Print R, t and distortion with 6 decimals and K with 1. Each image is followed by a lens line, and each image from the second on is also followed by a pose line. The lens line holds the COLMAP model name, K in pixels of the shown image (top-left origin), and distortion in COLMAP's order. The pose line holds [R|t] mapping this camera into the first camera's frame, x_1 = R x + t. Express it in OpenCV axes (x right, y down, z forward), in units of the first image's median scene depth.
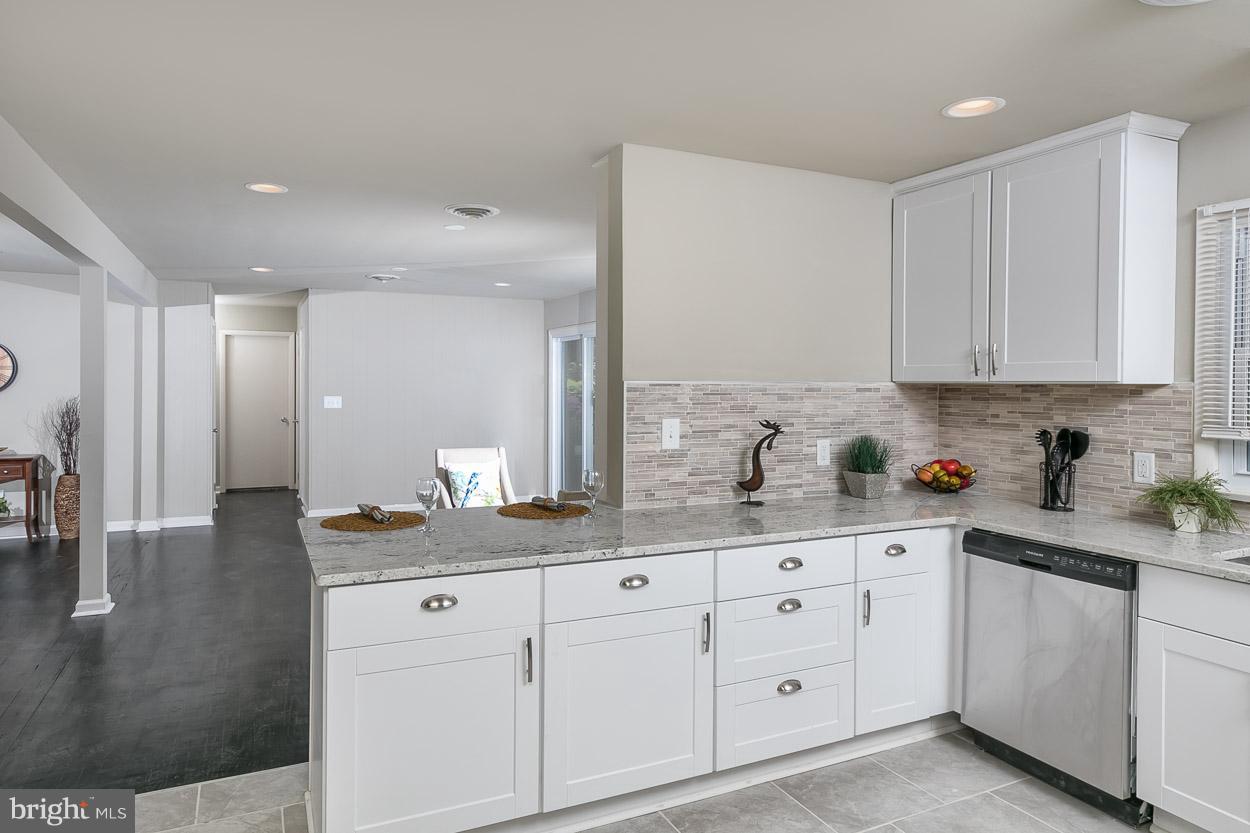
lens RADIAL K [[747.8, 0, 603.6], [0, 747.8, 392.7], [0, 0, 1]] dist [-0.017772, 0.003553]
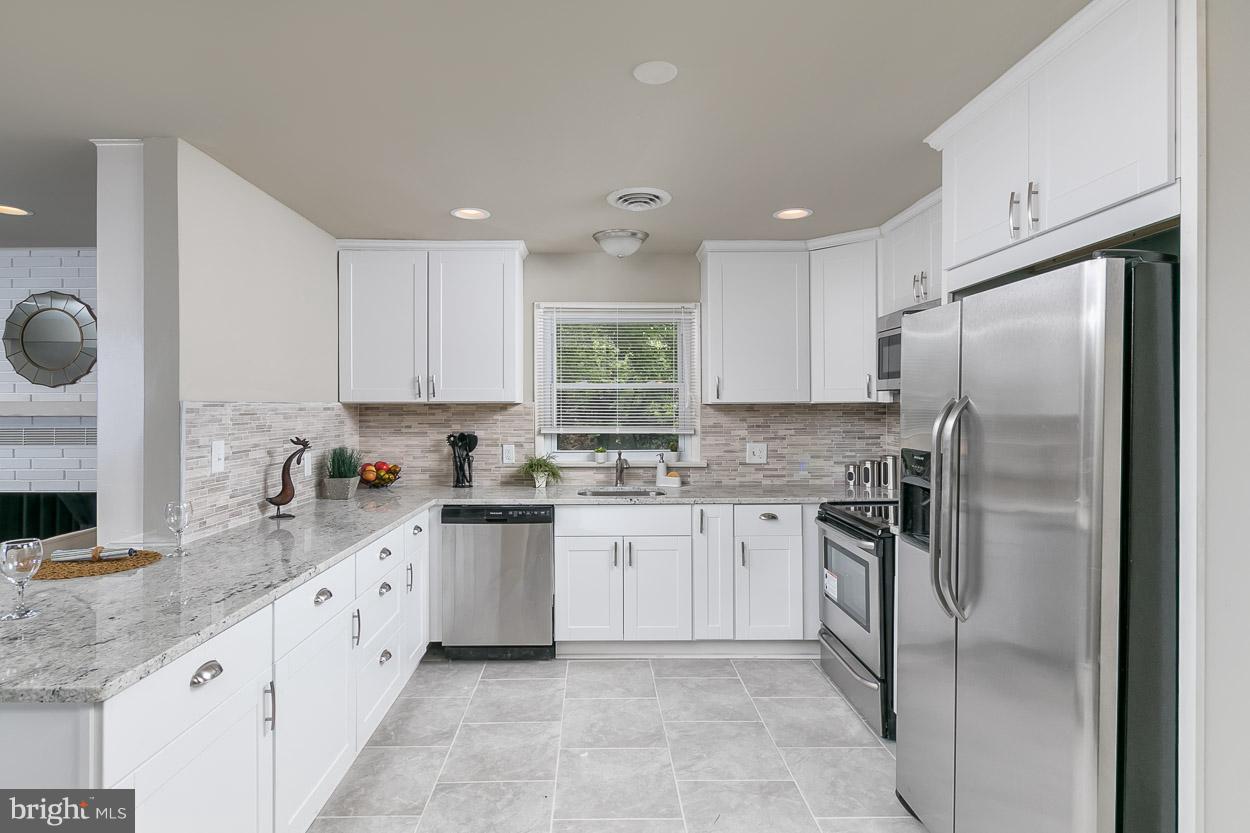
lens RADIAL K [[619.3, 0, 627.2], [0, 619.3, 409.5], [0, 0, 1]] dist [-0.002031, -0.000365]
pose [[0.403380, -0.012053, 0.914953, -0.410239], [0.014958, 0.999866, 0.006577, -0.002485], [-0.914910, 0.011033, 0.403507, 0.194633]]
